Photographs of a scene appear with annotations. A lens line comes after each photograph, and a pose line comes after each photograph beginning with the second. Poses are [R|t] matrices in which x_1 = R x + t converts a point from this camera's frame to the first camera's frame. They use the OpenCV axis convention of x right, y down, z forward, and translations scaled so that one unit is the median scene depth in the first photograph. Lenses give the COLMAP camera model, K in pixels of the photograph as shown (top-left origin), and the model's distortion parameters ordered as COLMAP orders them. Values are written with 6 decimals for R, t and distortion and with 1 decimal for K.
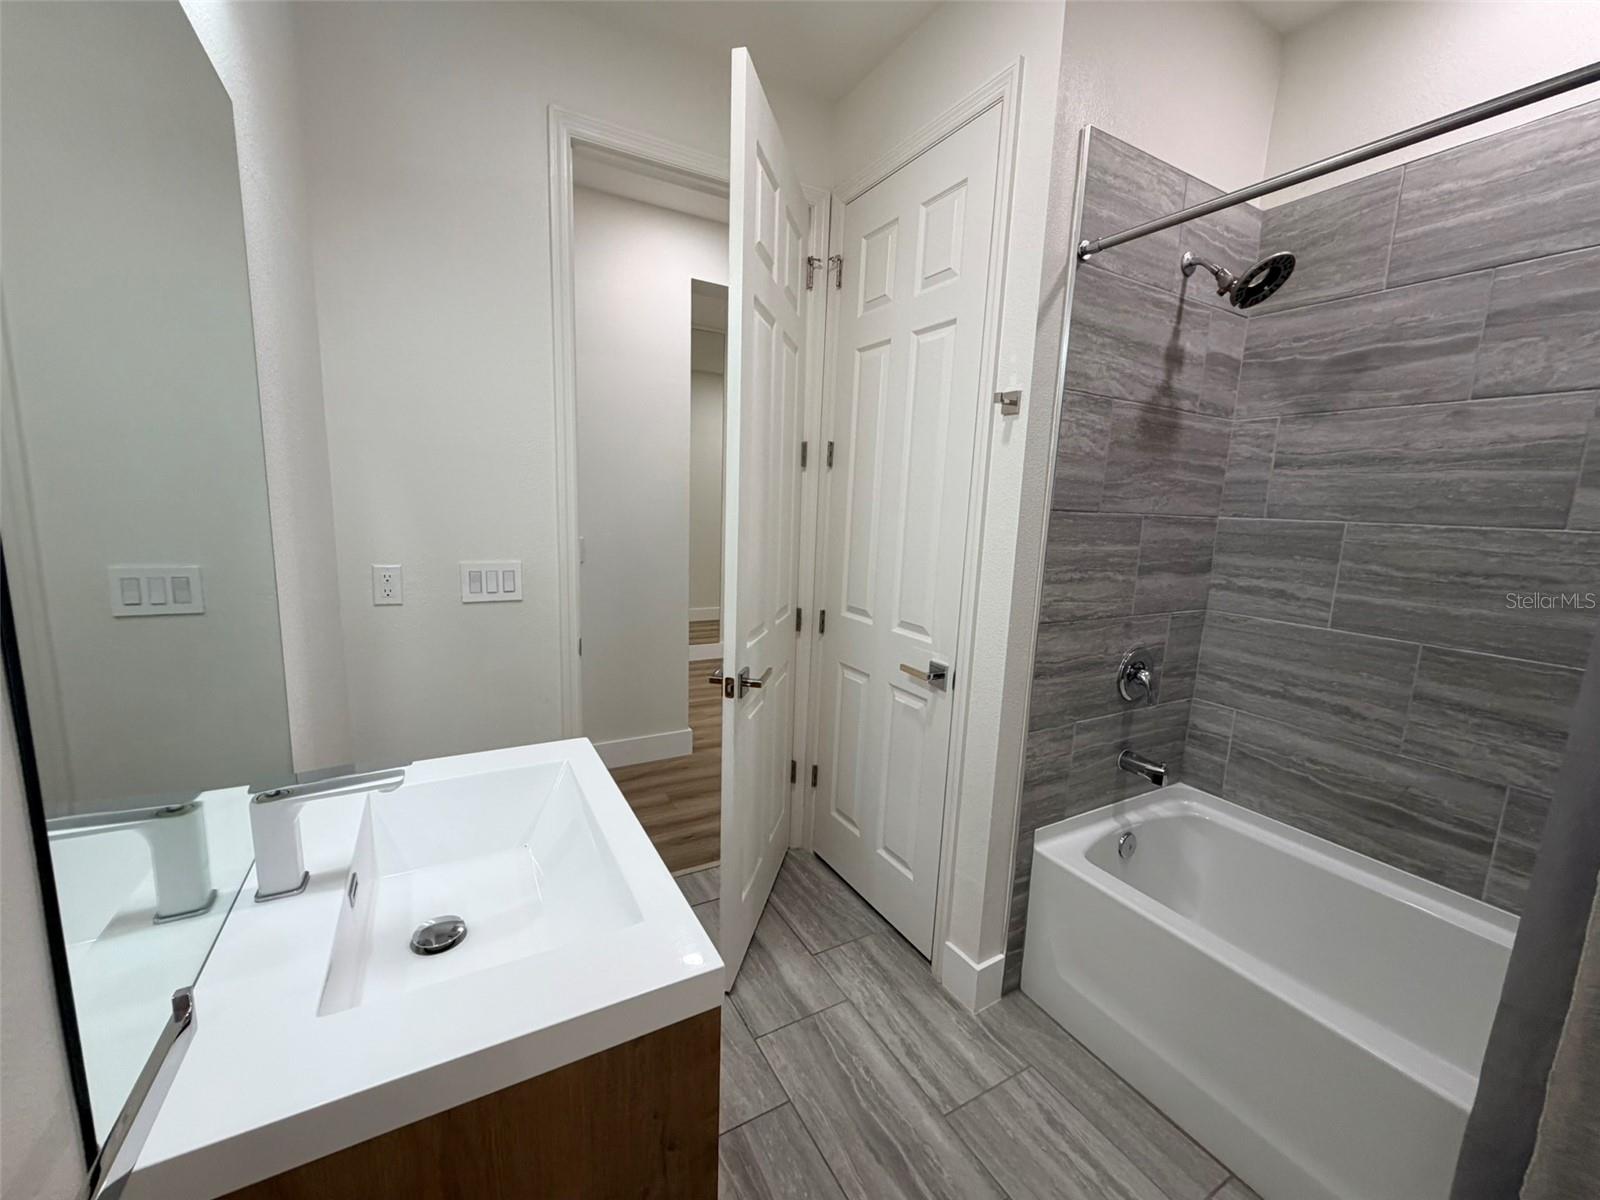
lens RADIAL K [[637.8, 0, 799.3], [0, 637.8, 601.8], [0, 0, 1]] dist [-0.001295, 0.000113]
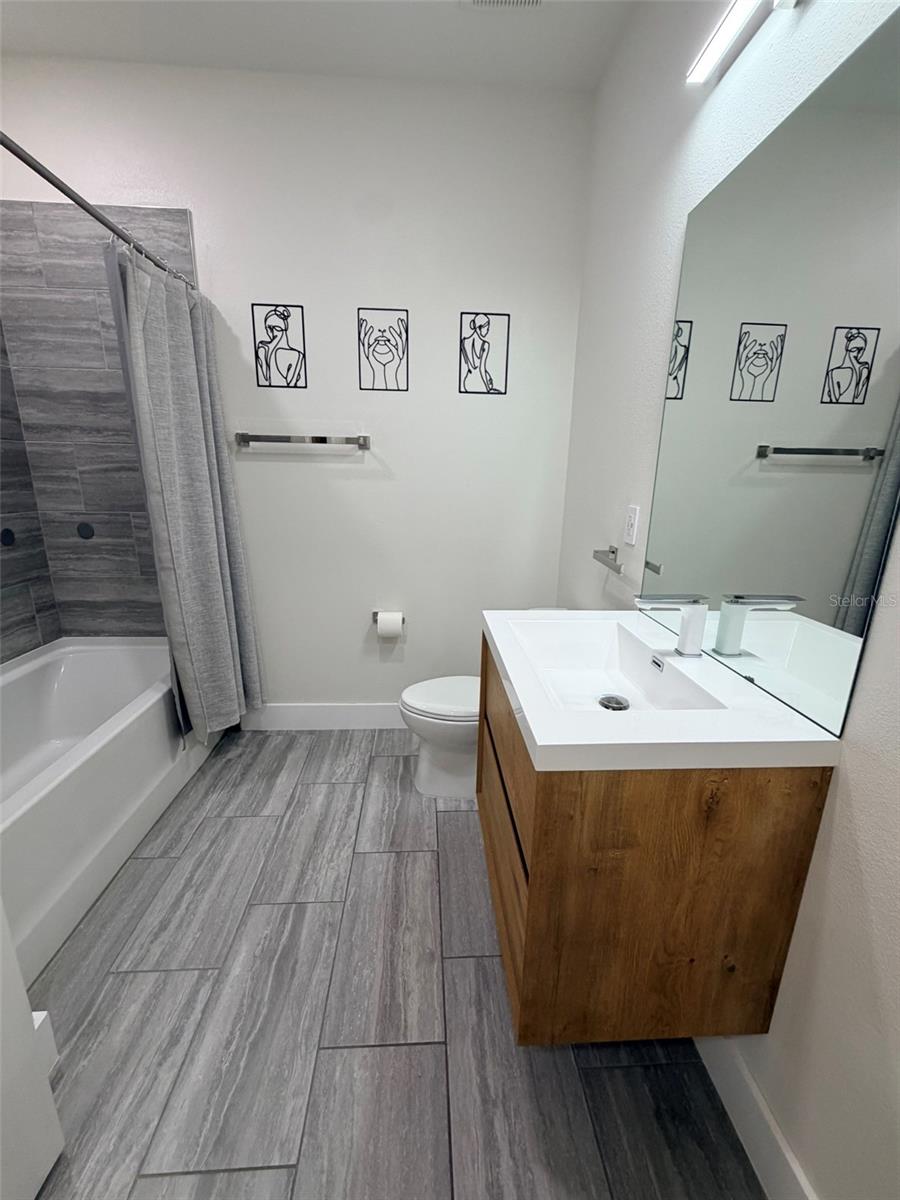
lens RADIAL K [[478.4, 0, 451.9], [0, 478.4, 600.5], [0, 0, 1]] dist [-0.001295, 0.000113]
pose [[-0.894690, -0.166300, 0.414578, -0.380826], [0.020279, 0.912036, 0.409609, -0.141212], [-0.446228, 0.374880, -0.812617, 1.220900]]
